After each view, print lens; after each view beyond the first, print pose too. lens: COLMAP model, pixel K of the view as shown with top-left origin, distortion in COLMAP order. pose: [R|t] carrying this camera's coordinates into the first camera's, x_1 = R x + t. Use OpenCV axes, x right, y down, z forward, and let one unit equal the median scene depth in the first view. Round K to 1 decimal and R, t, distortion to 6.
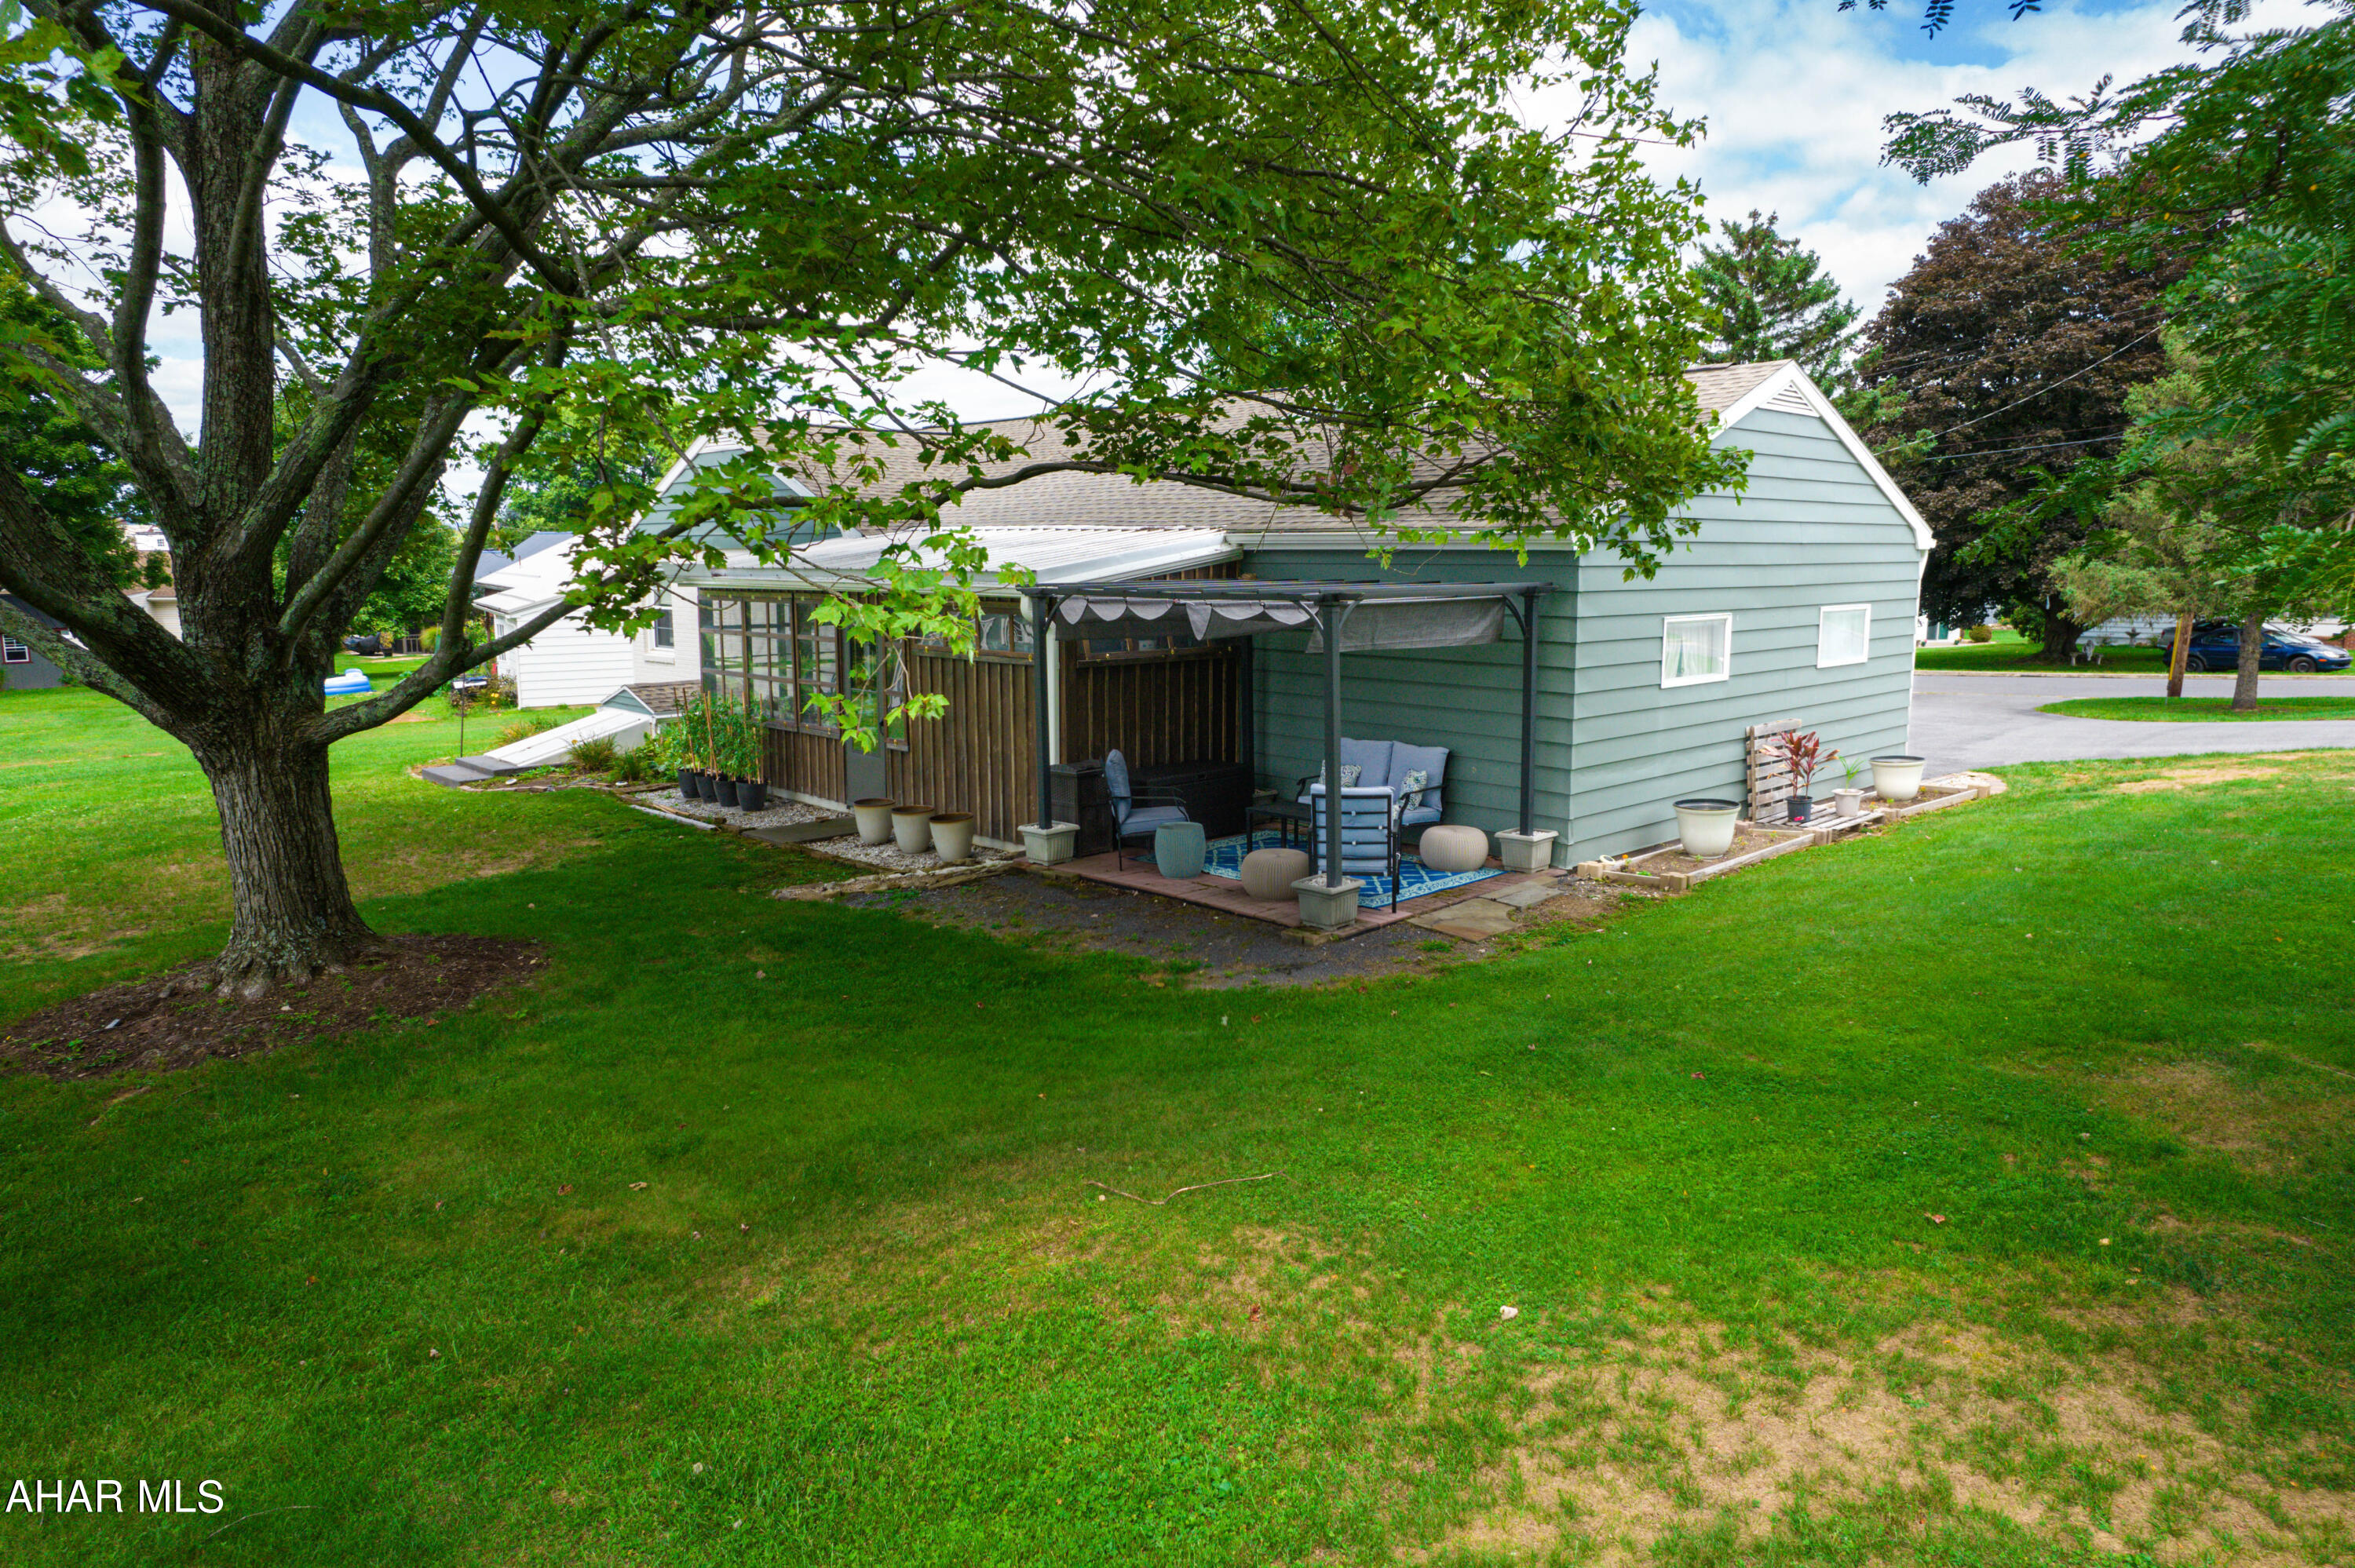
lens RADIAL K [[1507.6, 0, 1179.7], [0, 1507.6, 794.5], [0, 0, 1]] dist [-0.077106, 0.067224]
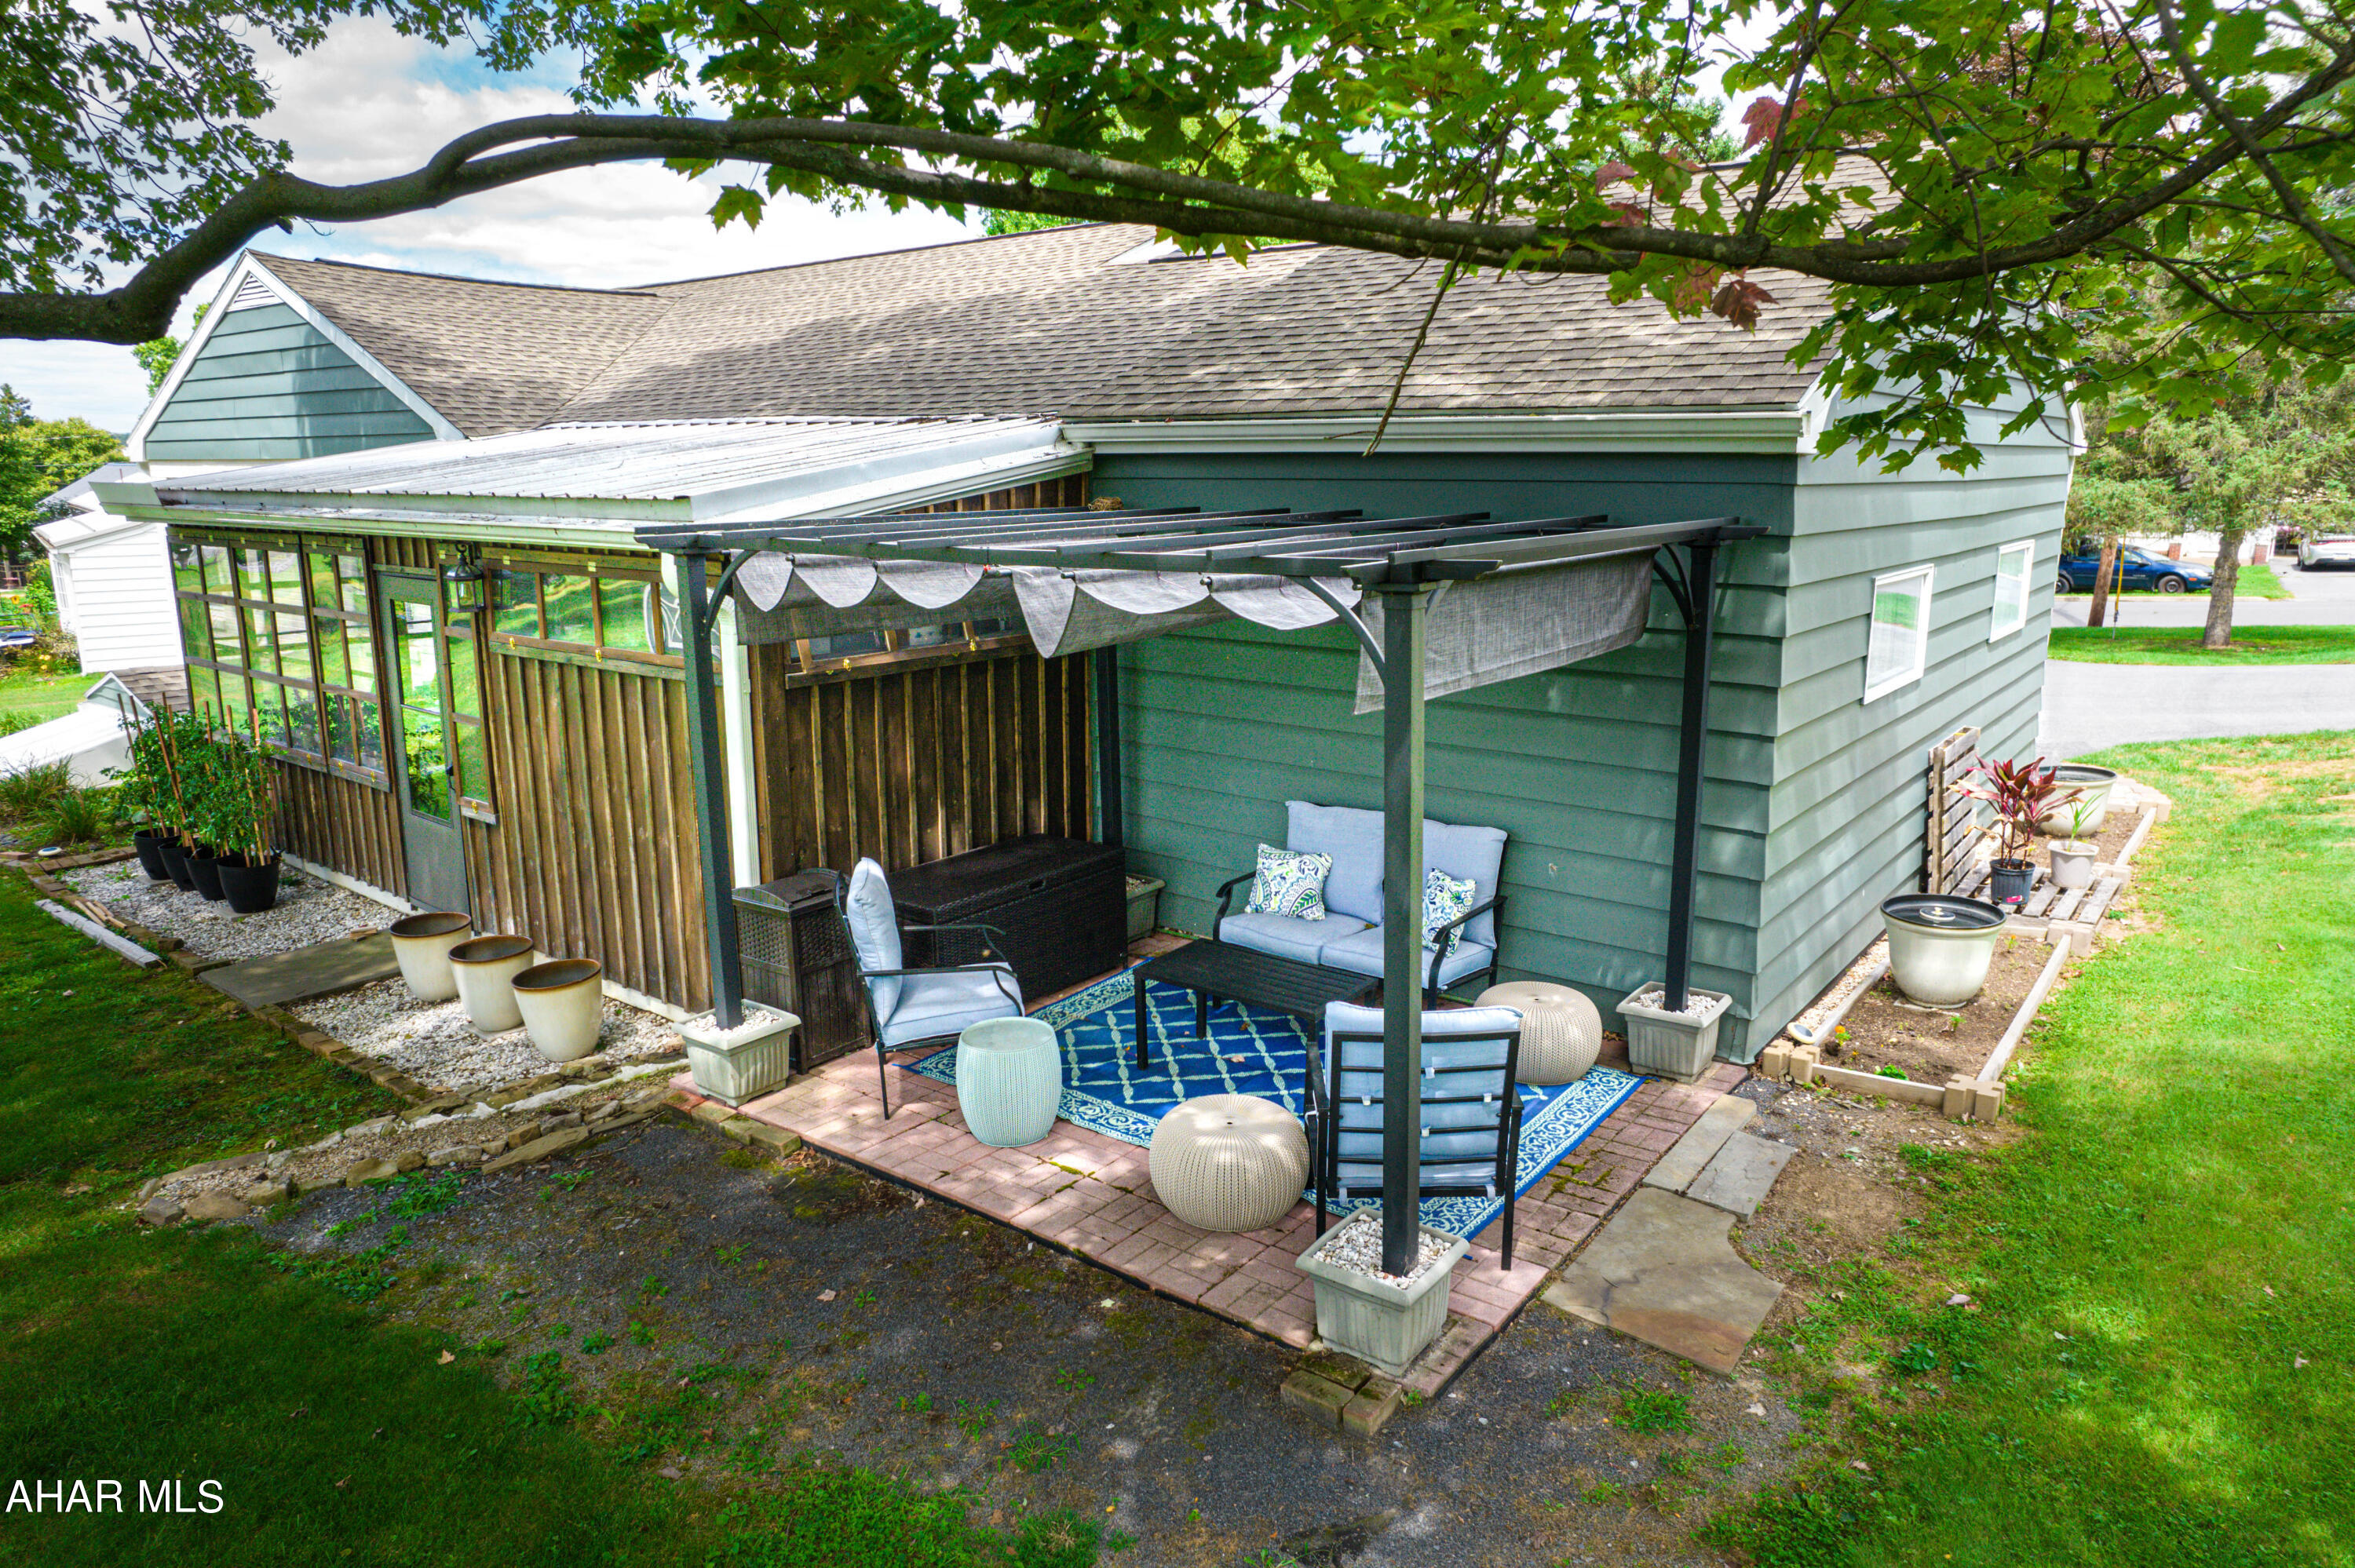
lens RADIAL K [[1507.6, 0, 1179.7], [0, 1507.6, 794.5], [0, 0, 1]] dist [-0.077106, 0.067224]
pose [[0.989092, -0.031305, 0.143937, -0.011782], [0.023150, 0.998049, 0.057988, -0.078911], [-0.145472, -0.054023, 0.987886, 0.507769]]
